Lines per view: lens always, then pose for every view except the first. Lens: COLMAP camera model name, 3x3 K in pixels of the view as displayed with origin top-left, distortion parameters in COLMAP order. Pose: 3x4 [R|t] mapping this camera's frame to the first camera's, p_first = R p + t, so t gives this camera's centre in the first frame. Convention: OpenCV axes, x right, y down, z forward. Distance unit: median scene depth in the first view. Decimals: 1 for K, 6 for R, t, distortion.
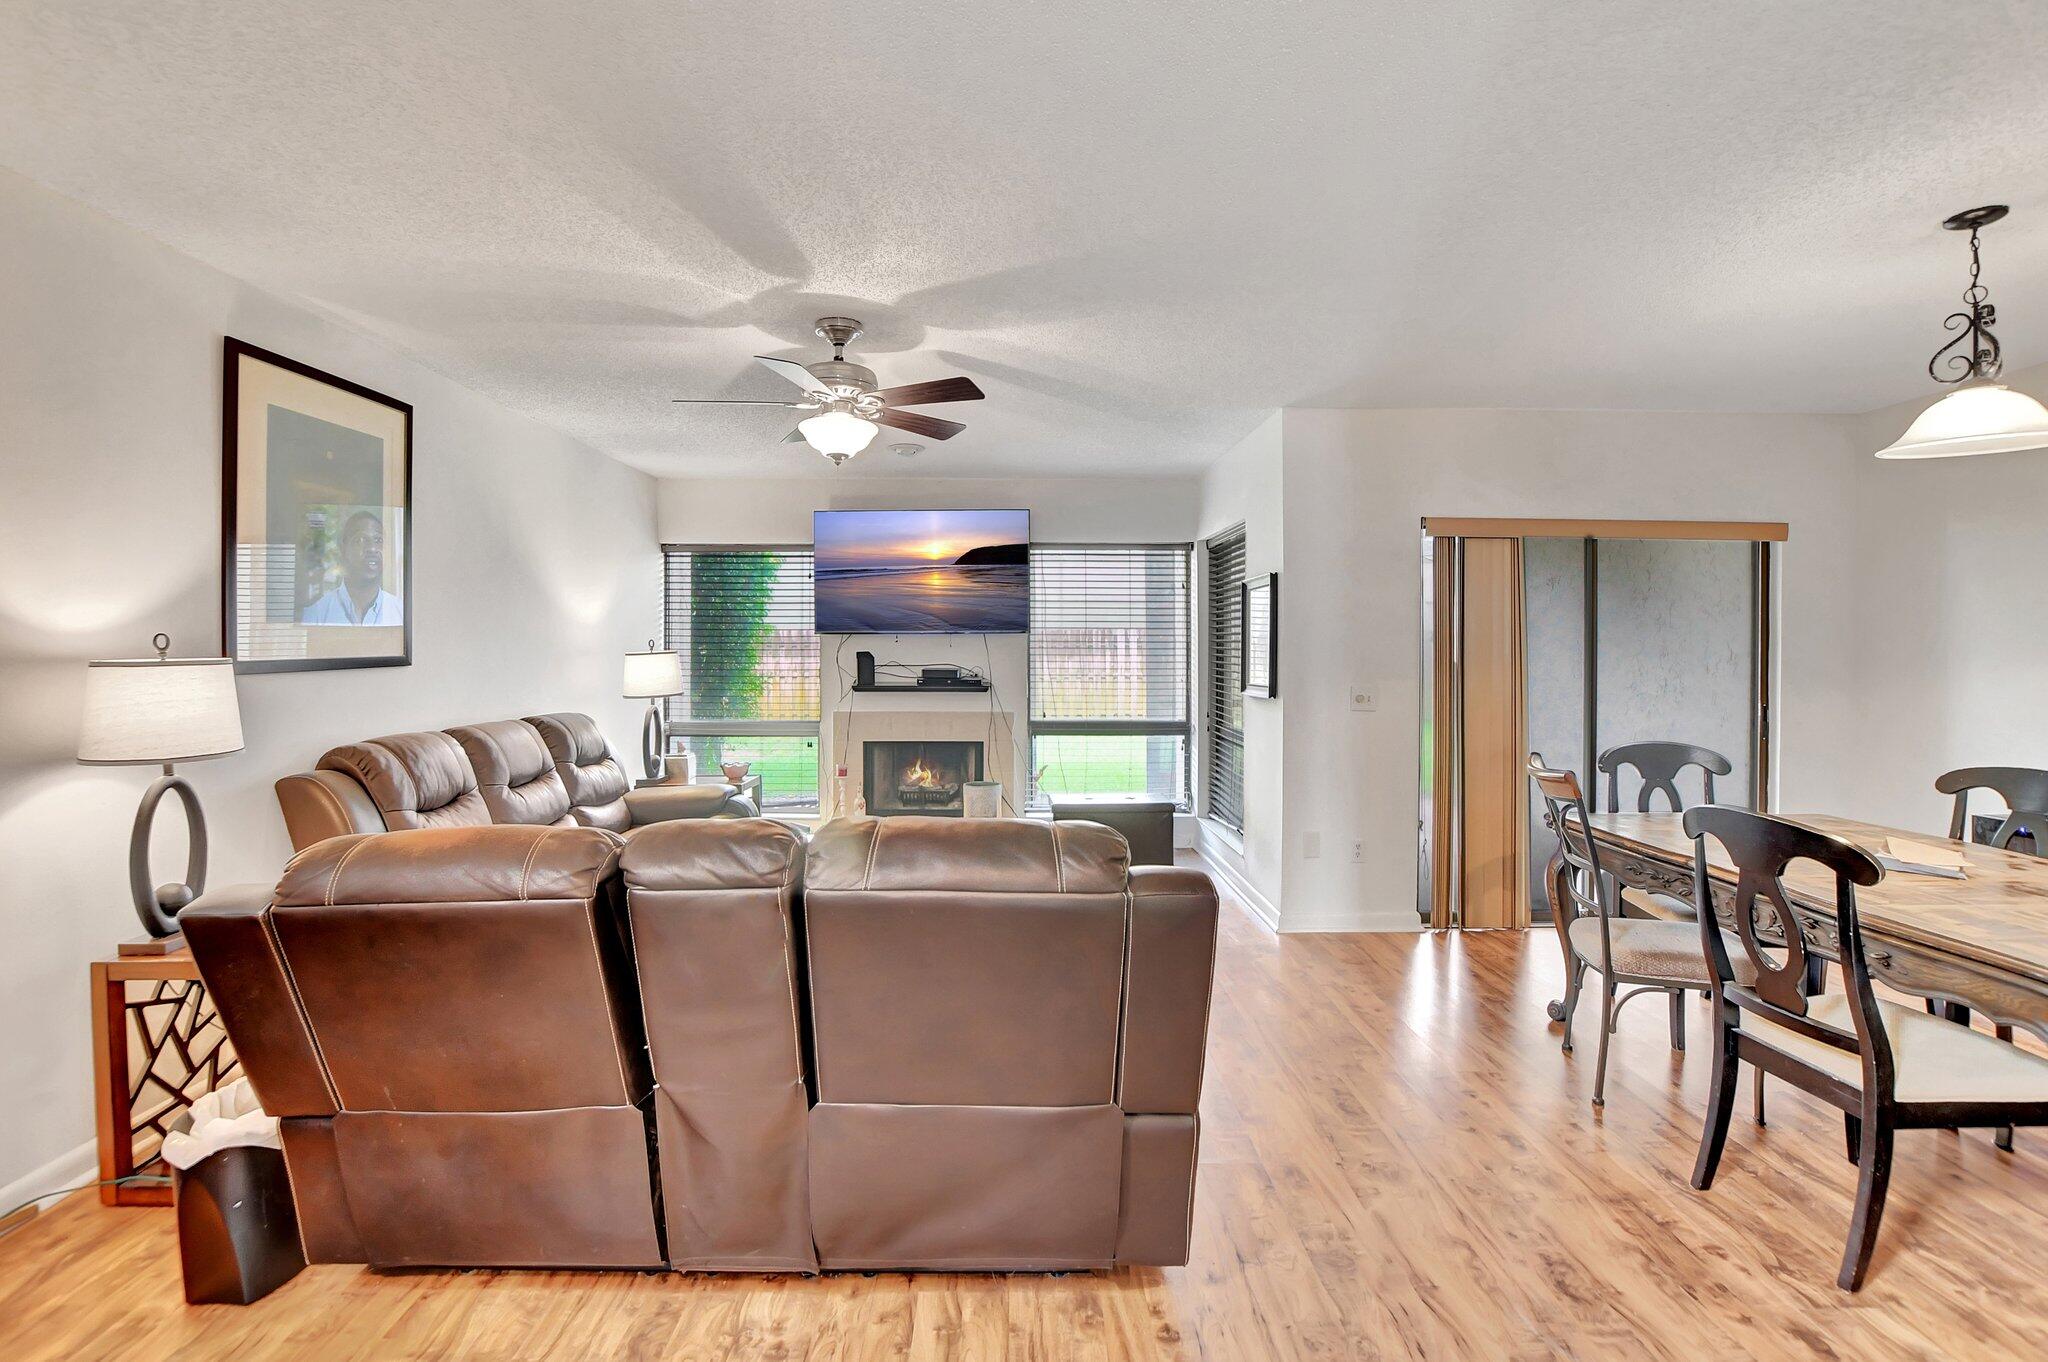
lens RADIAL K [[931.4, 0, 1014.3], [0, 931.4, 646.6], [0, 0, 1]] dist [-0.019424, 0.000566]
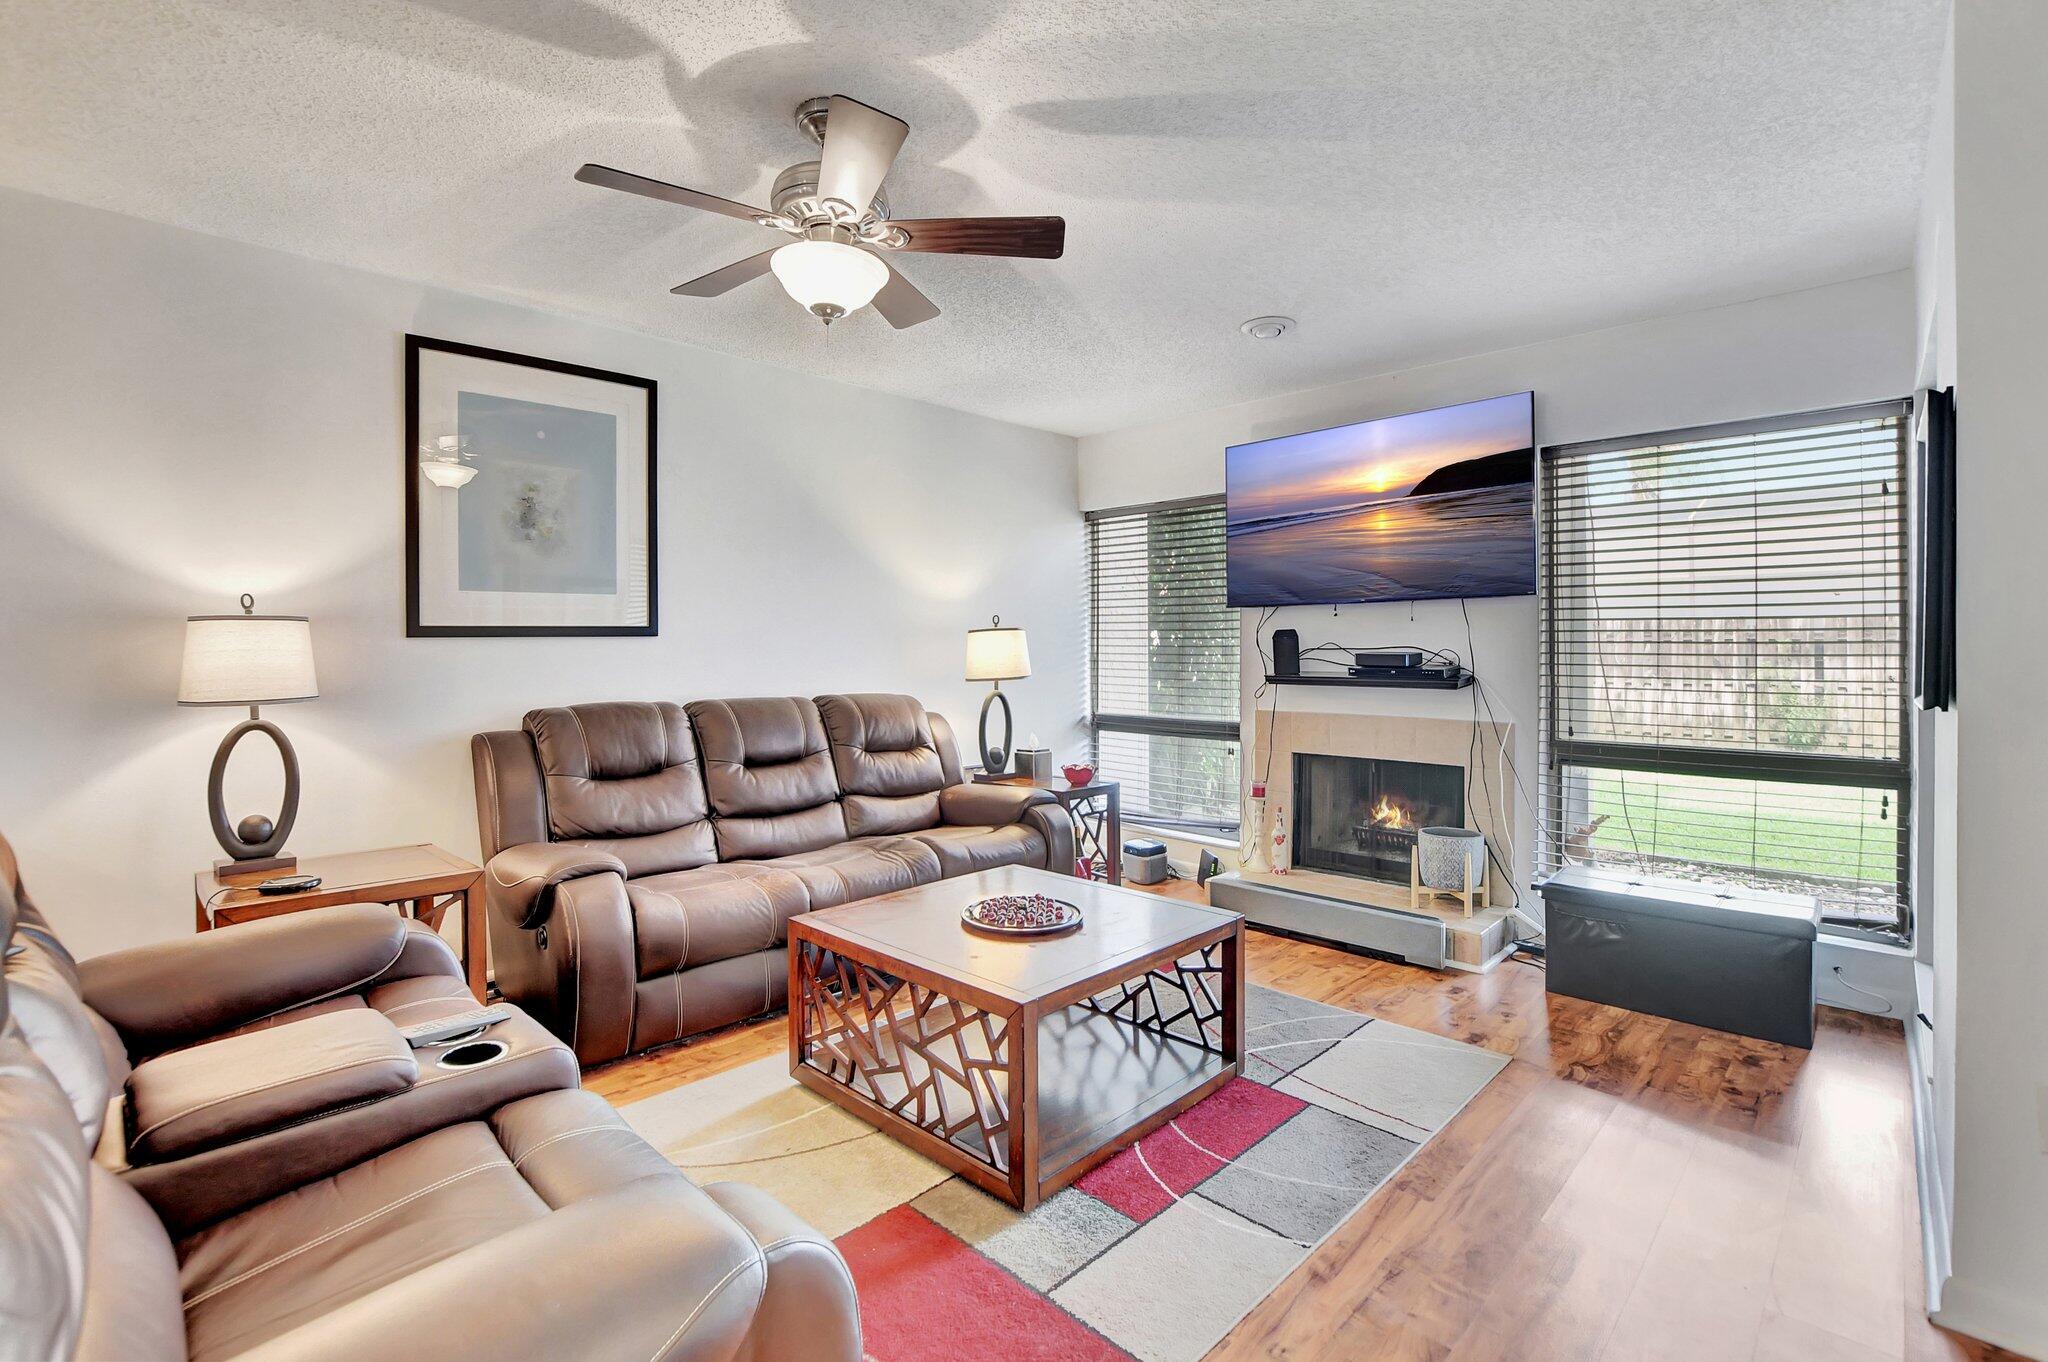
lens RADIAL K [[931.4, 0, 1014.3], [0, 931.4, 646.6], [0, 0, 1]] dist [-0.019424, 0.000566]
pose [[0.699325, -0.003594, -0.714794, 0.391399], [0.000170, 0.999988, -0.004862, 0.041474], [0.714803, 0.003279, 0.699318, 0.628587]]
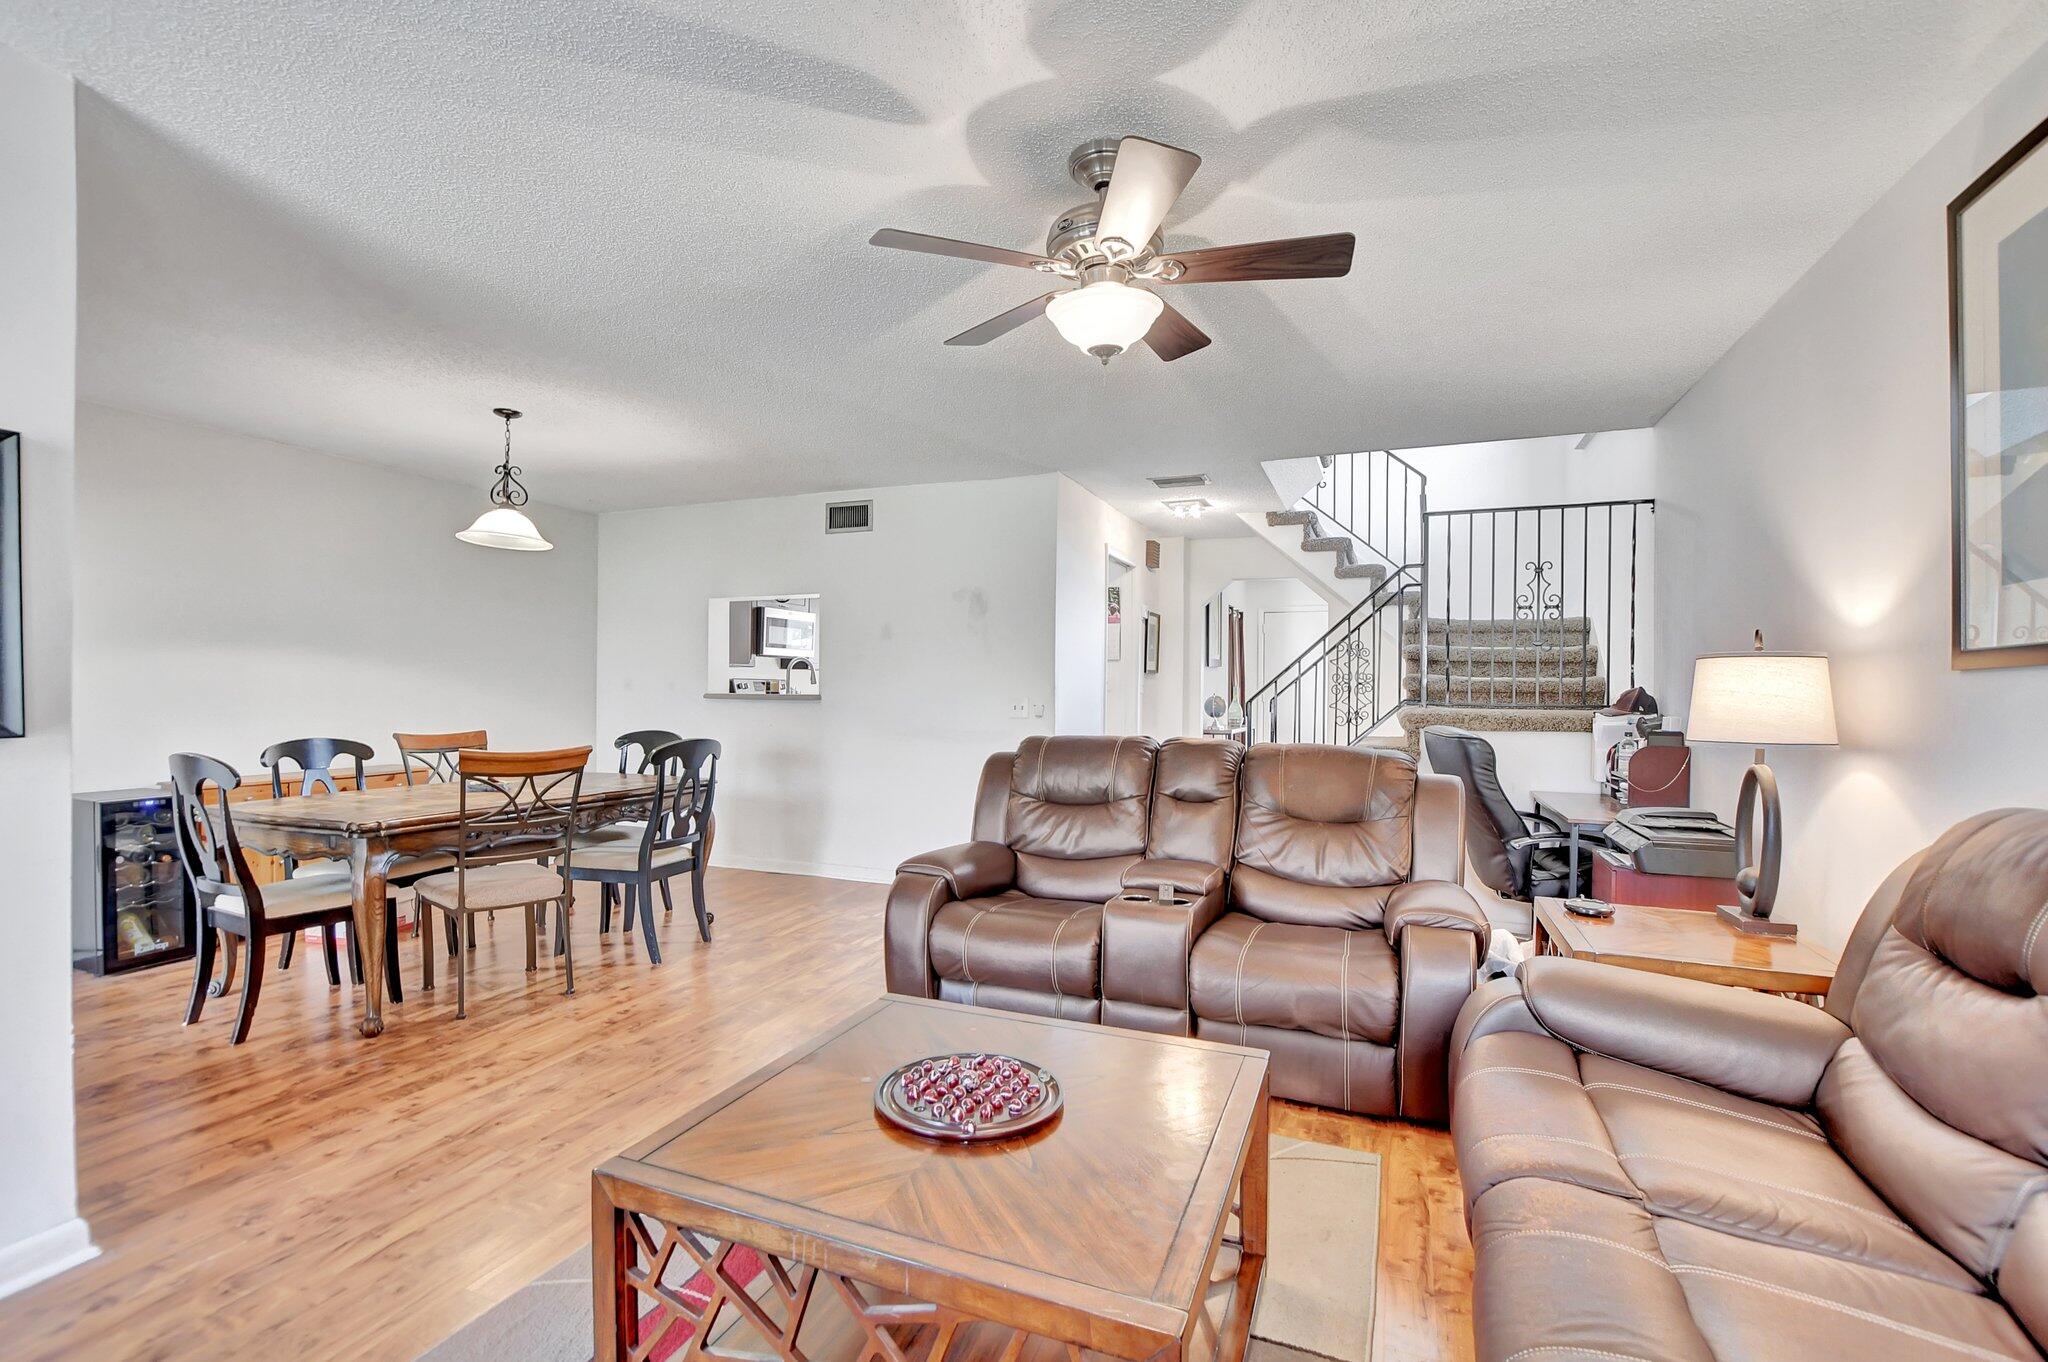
lens RADIAL K [[904.0, 0, 1027.8], [0, 904.0, 689.5], [0, 0, 1]] dist [-0.019835, 0.000250]
pose [[-0.923345, -0.013922, 0.383718, -0.382907], [-0.011511, 0.999897, 0.008580, 0.041855], [-0.383798, 0.003505, -0.923410, 1.630228]]
